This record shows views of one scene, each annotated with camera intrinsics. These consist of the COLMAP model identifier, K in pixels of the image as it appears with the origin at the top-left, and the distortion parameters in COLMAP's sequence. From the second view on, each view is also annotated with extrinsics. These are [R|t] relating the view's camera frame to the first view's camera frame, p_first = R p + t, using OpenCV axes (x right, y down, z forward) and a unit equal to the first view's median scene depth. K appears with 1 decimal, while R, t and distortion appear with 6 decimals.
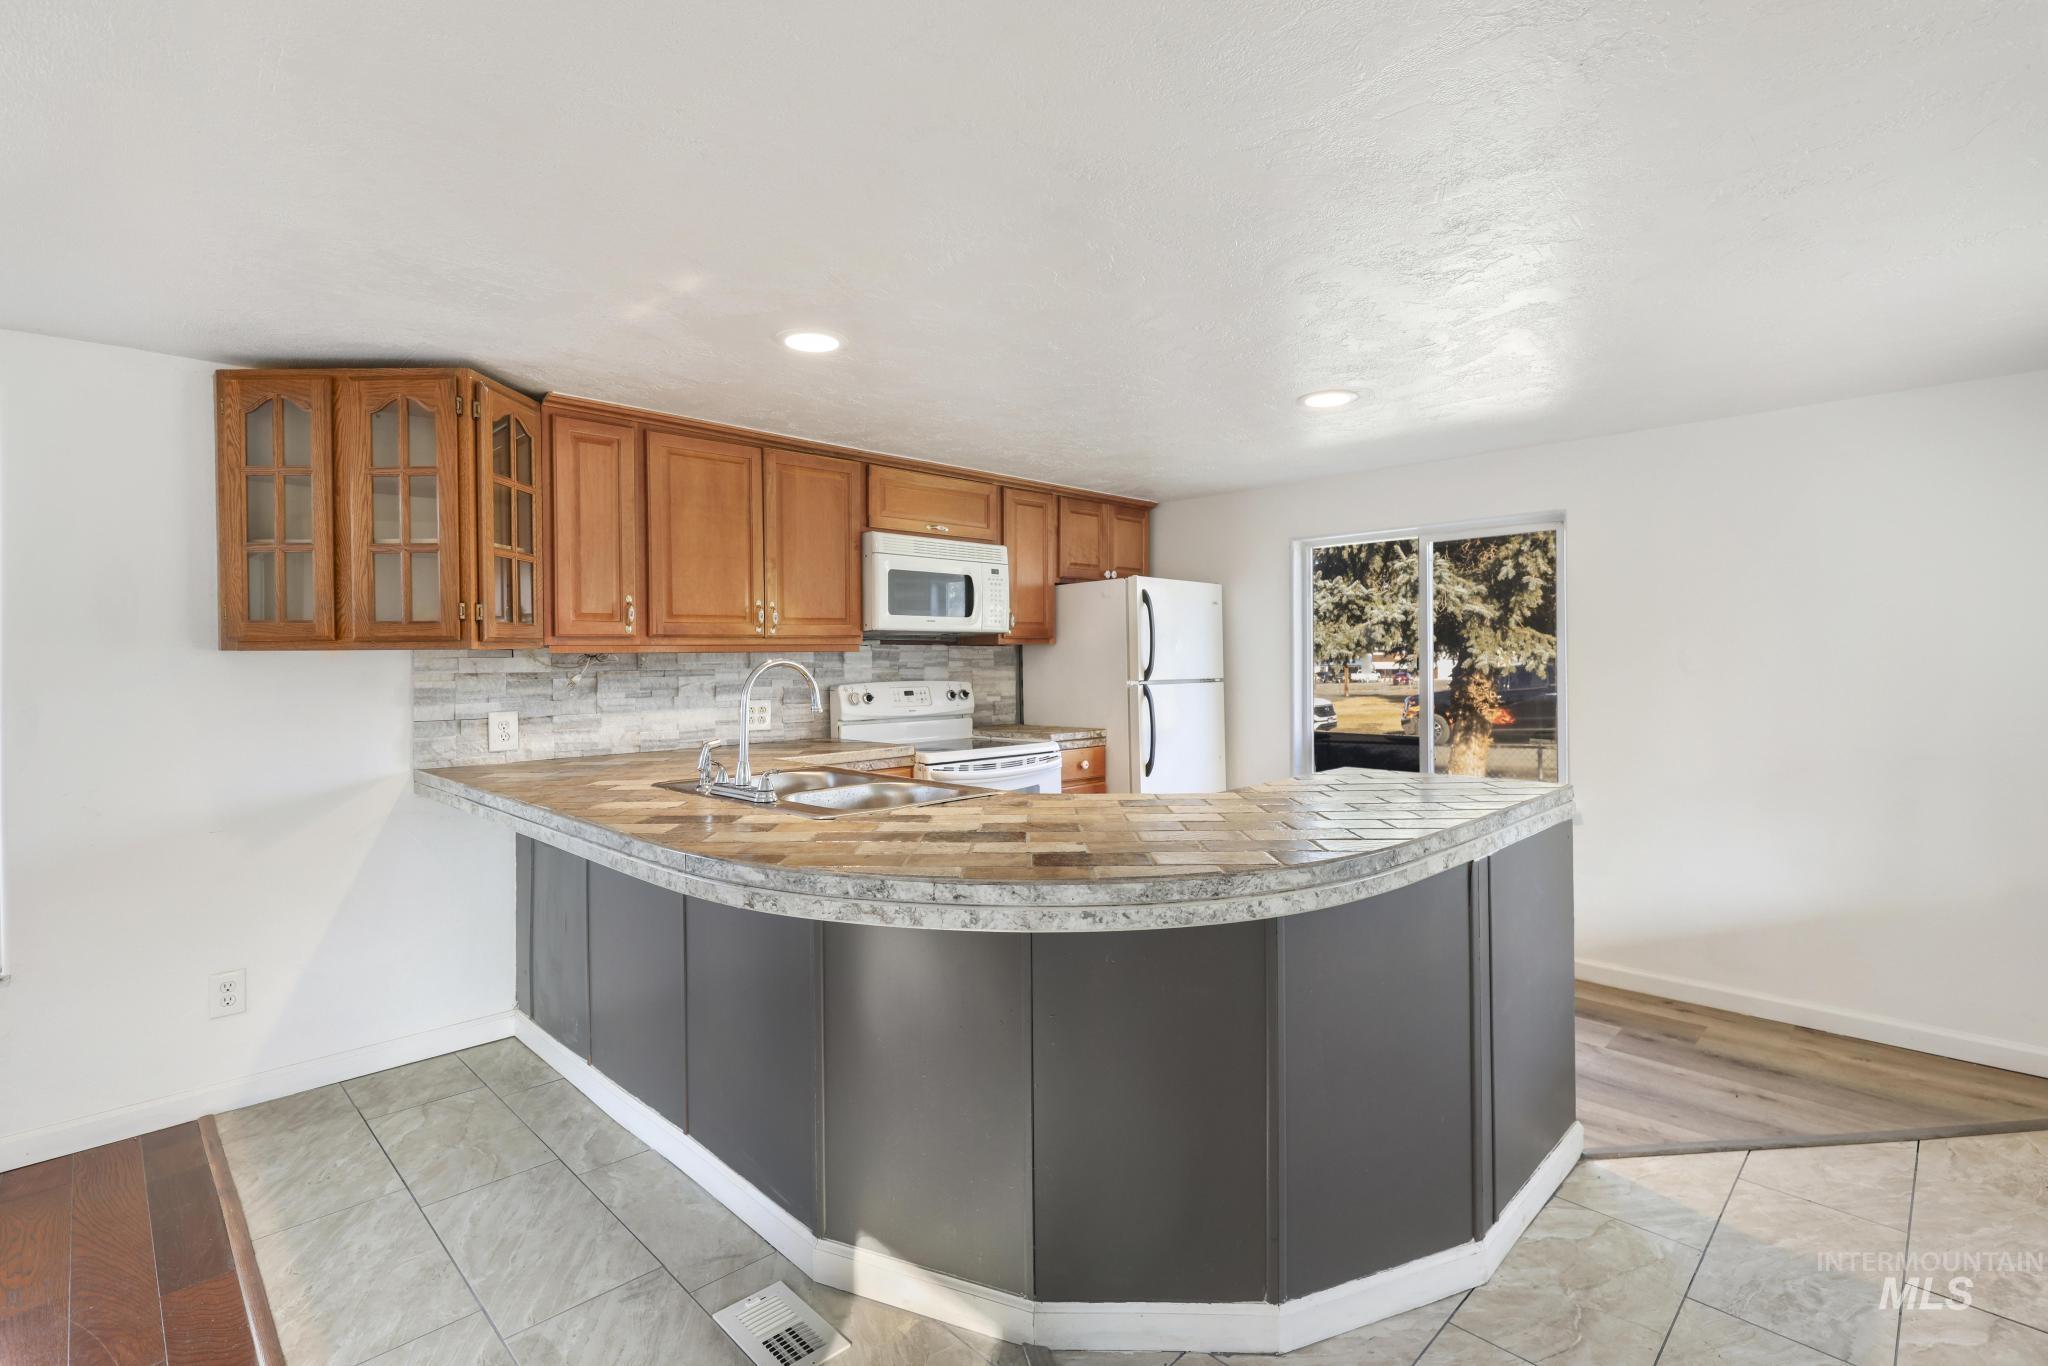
lens RADIAL K [[931.6, 0, 1024.9], [0, 931.6, 671.0], [0, 0, 1]] dist [-0.001927, -0.000793]
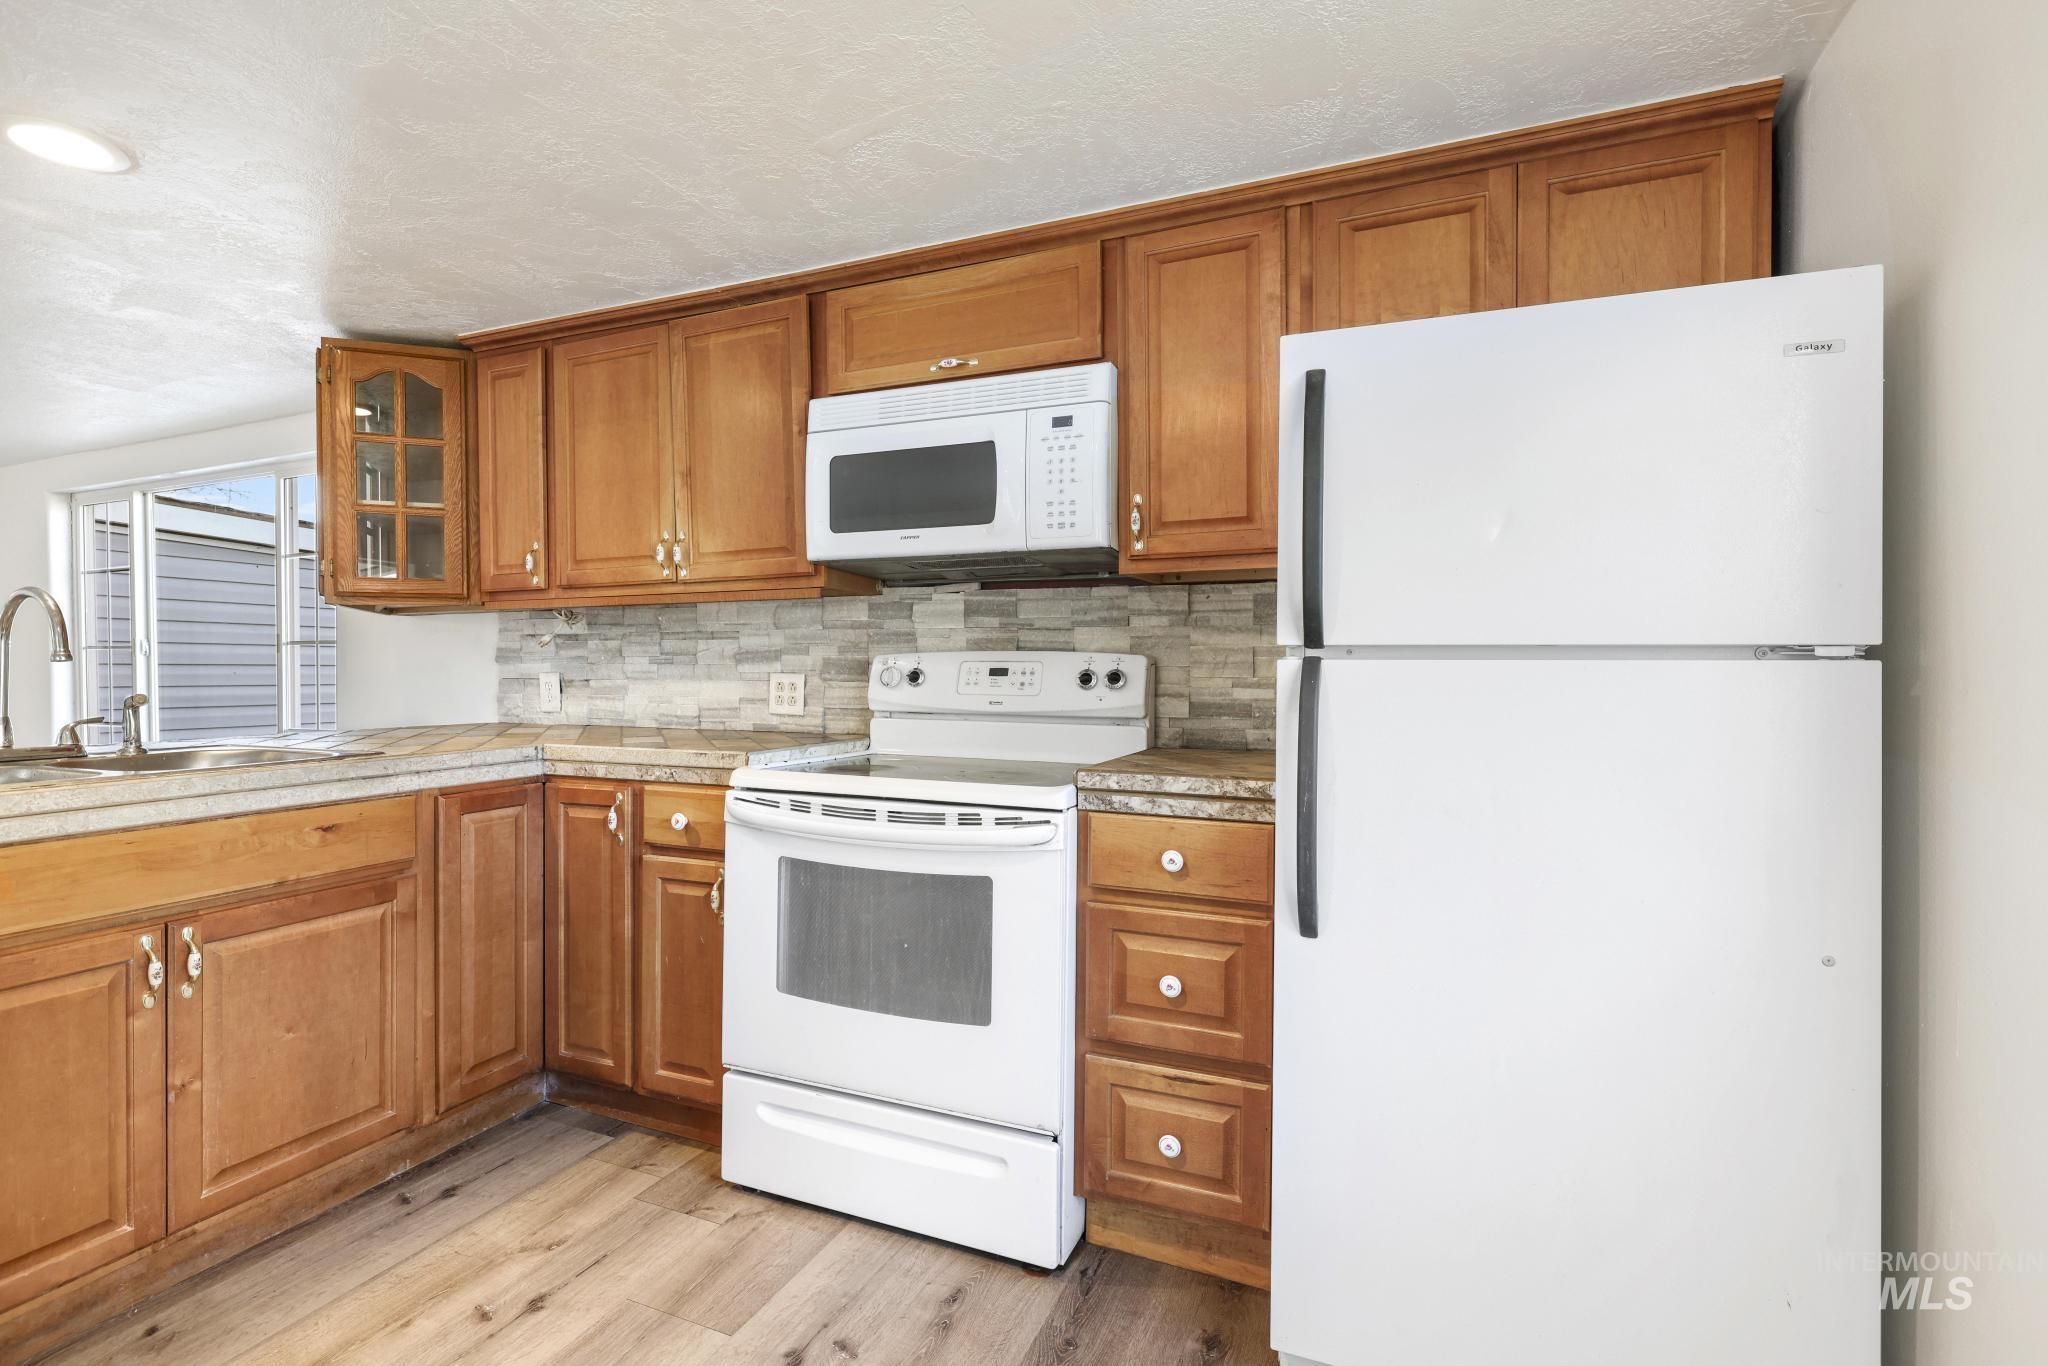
lens RADIAL K [[931.6, 0, 1032.4], [0, 931.6, 674.5], [0, 0, 1]] dist [-0.001927, -0.000793]
pose [[0.379916, 0.015916, -0.924884, 0.455584], [-0.017275, 0.999800, 0.010109, 0.021481], [0.924860, 0.012136, 0.380114, 0.893848]]
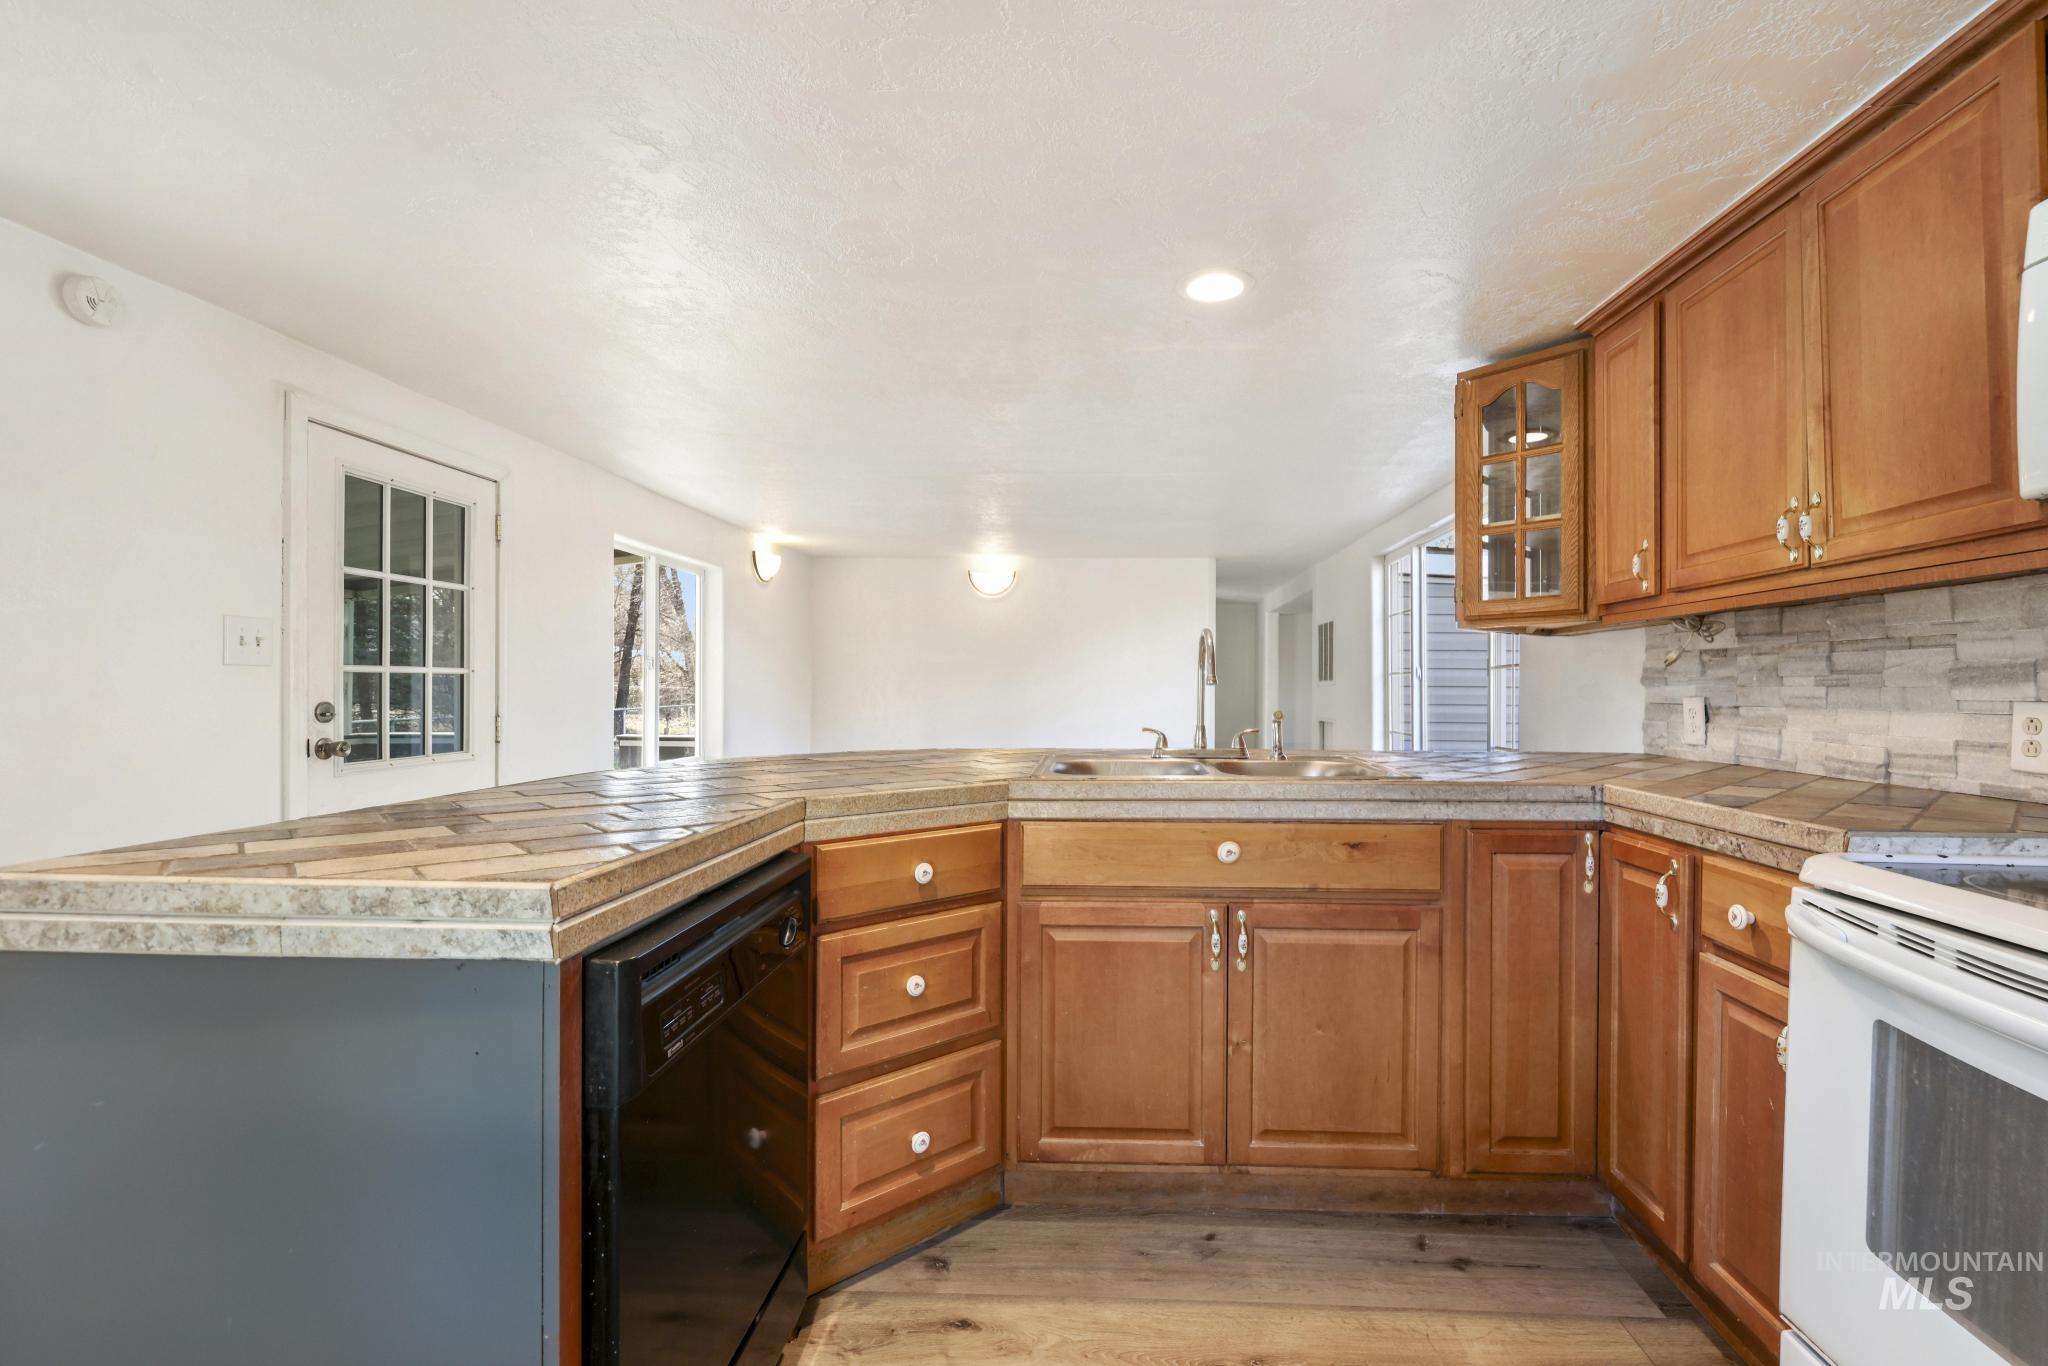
lens RADIAL K [[929.3, 0, 1077.8], [0, 929.3, 693.2], [0, 0, 1]] dist [-0.003093, -0.000040]
pose [[-0.739930, 0.010840, -0.672597, 0.315722], [-0.007228, 0.999684, 0.024064, 0.019929], [0.672645, 0.022667, -0.739618, 1.007140]]
